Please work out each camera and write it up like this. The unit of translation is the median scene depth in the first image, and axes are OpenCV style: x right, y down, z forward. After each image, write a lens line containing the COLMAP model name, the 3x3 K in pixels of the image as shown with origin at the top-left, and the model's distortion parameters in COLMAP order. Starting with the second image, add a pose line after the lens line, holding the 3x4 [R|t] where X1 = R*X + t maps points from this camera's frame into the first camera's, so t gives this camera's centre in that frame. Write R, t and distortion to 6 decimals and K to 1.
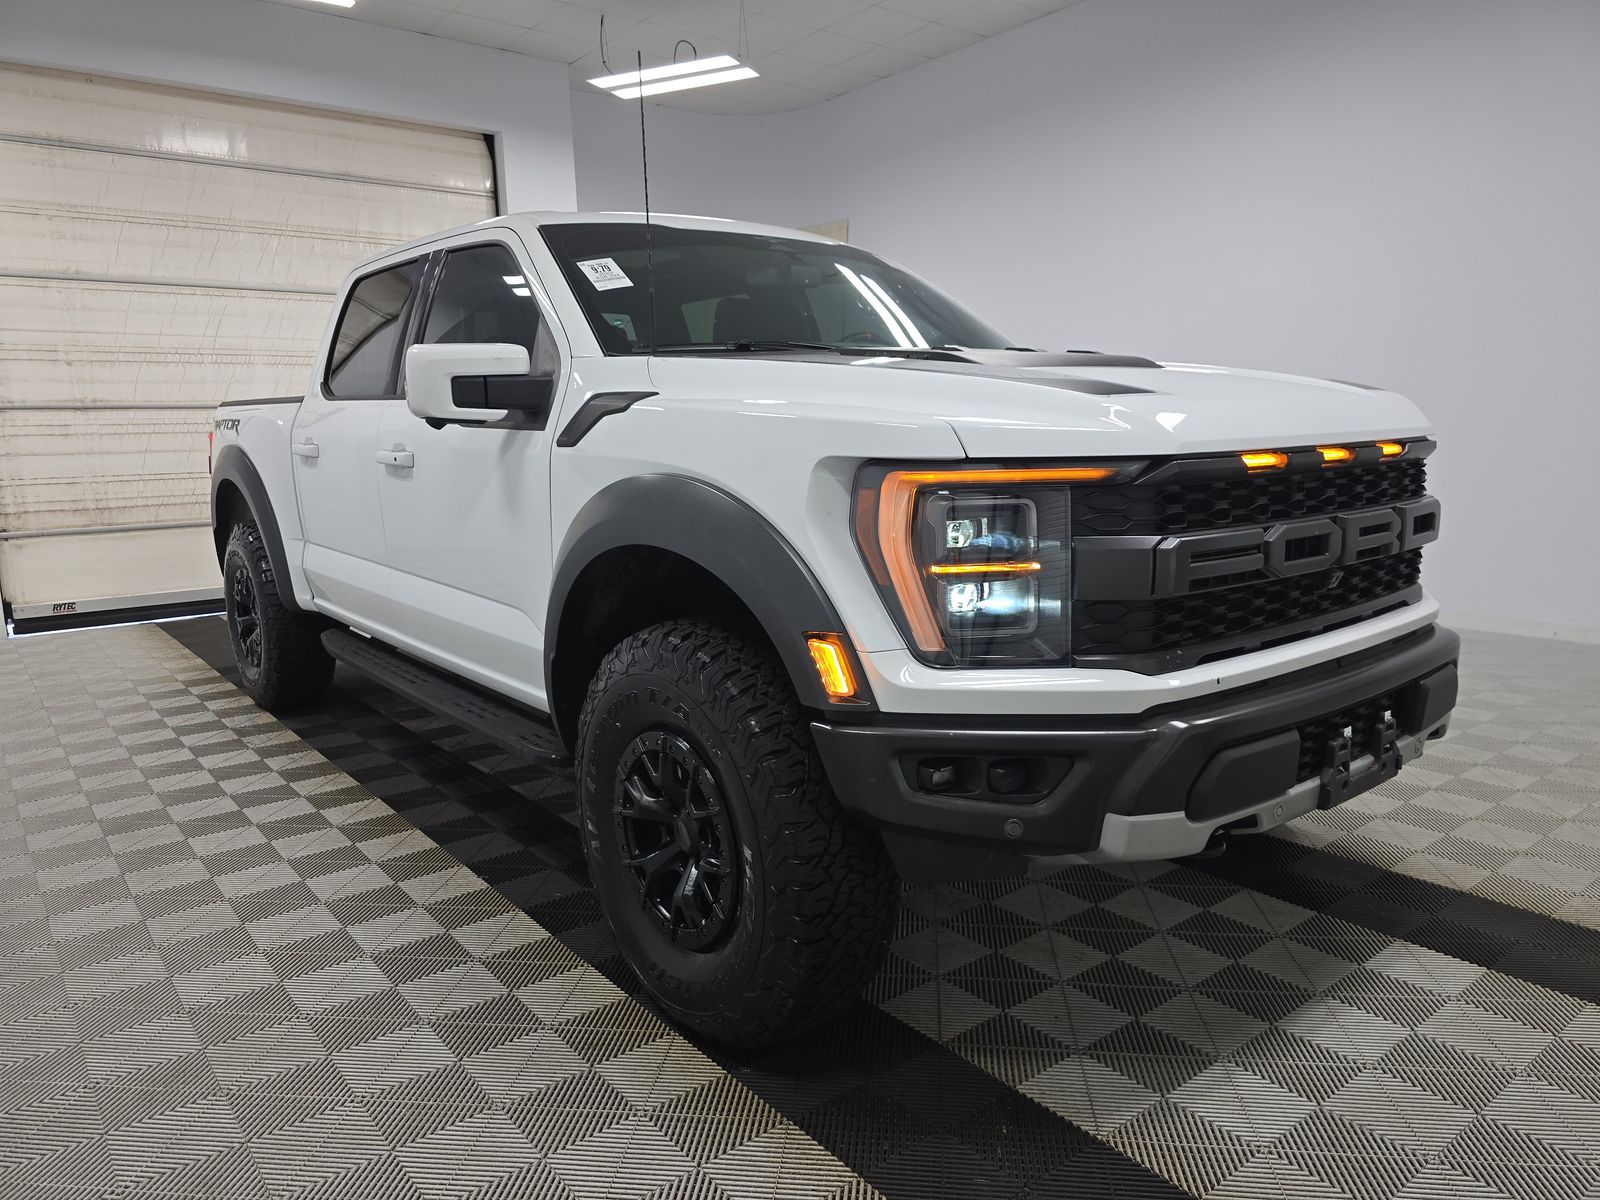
lens RADIAL K [[1103.6, 0, 800.0], [0, 1103.6, 600.0], [0, 0, 1]] dist [0.004548, -0.001767]
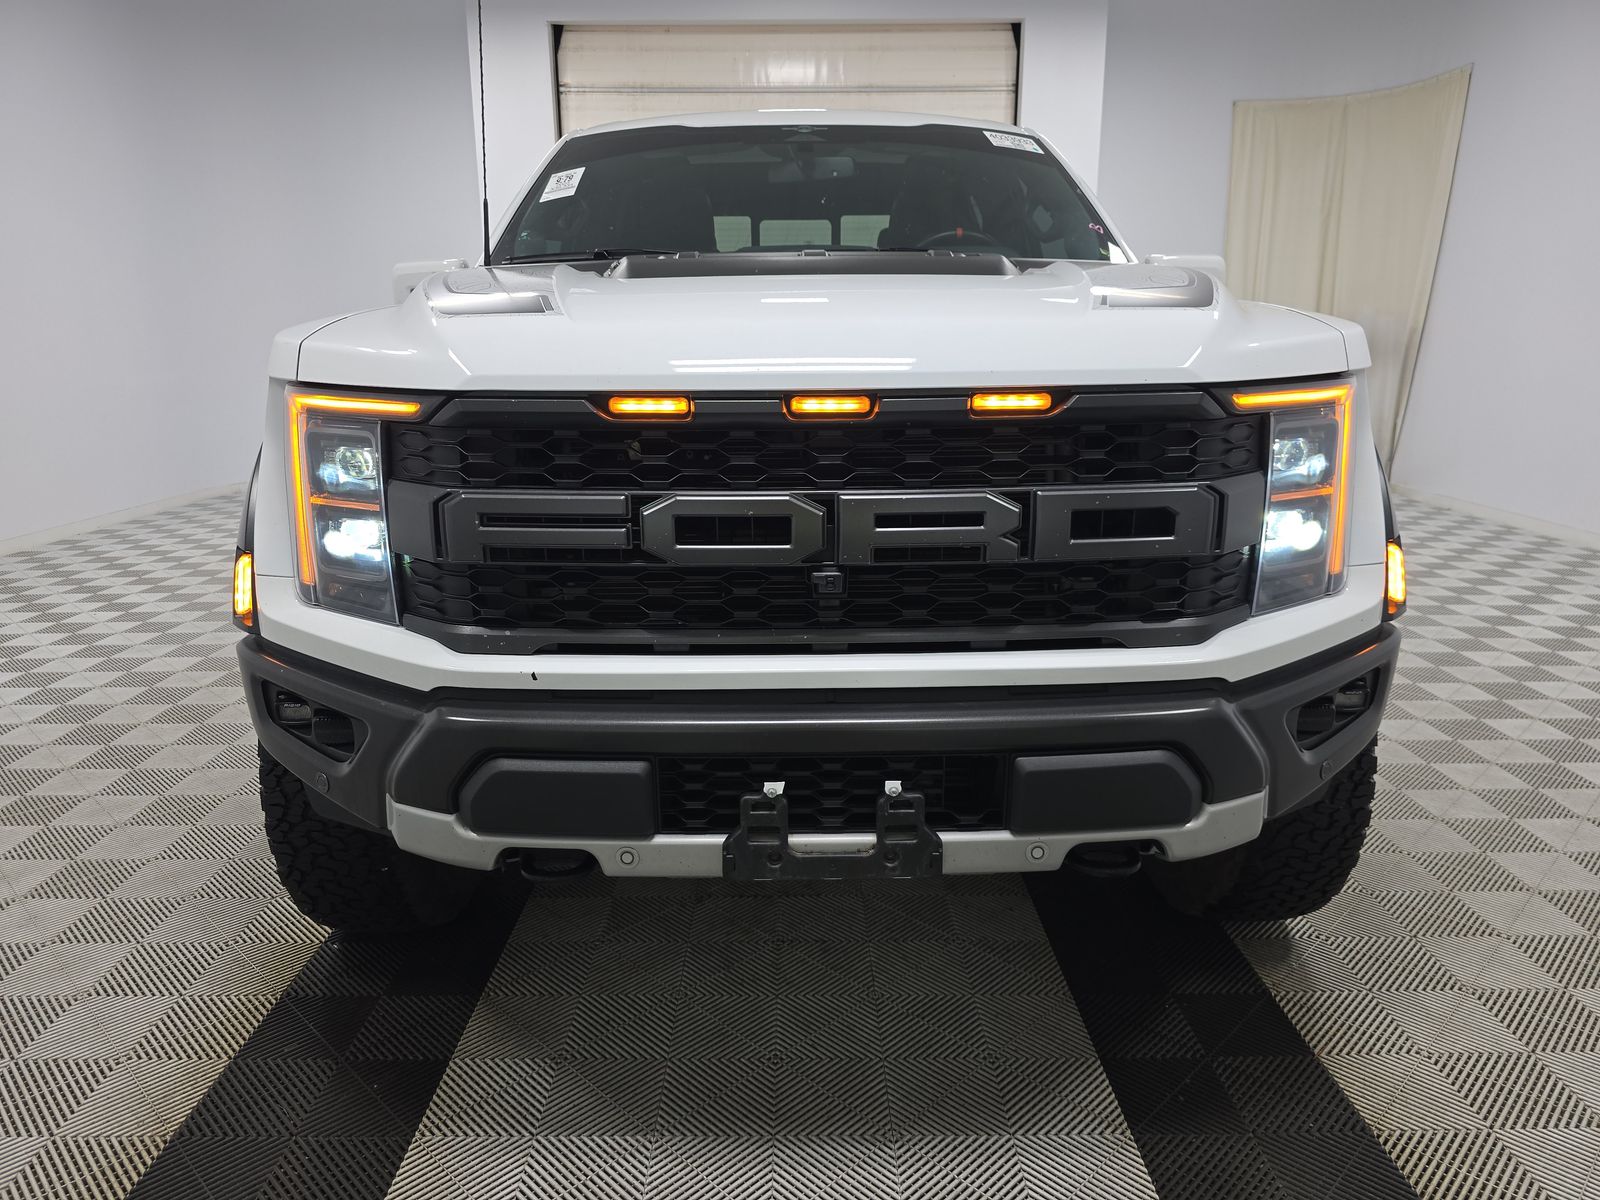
lens RADIAL K [[1078.2, 0, 800.0], [0, 1078.2, 600.0], [0, 0, 1]] dist [0.031795, -0.003293]
pose [[0.788592, 0.161160, -0.593423, 0.273551], [-0.106368, 0.986248, 0.126492, -0.028361], [0.605648, -0.036629, 0.794889, 0.134573]]
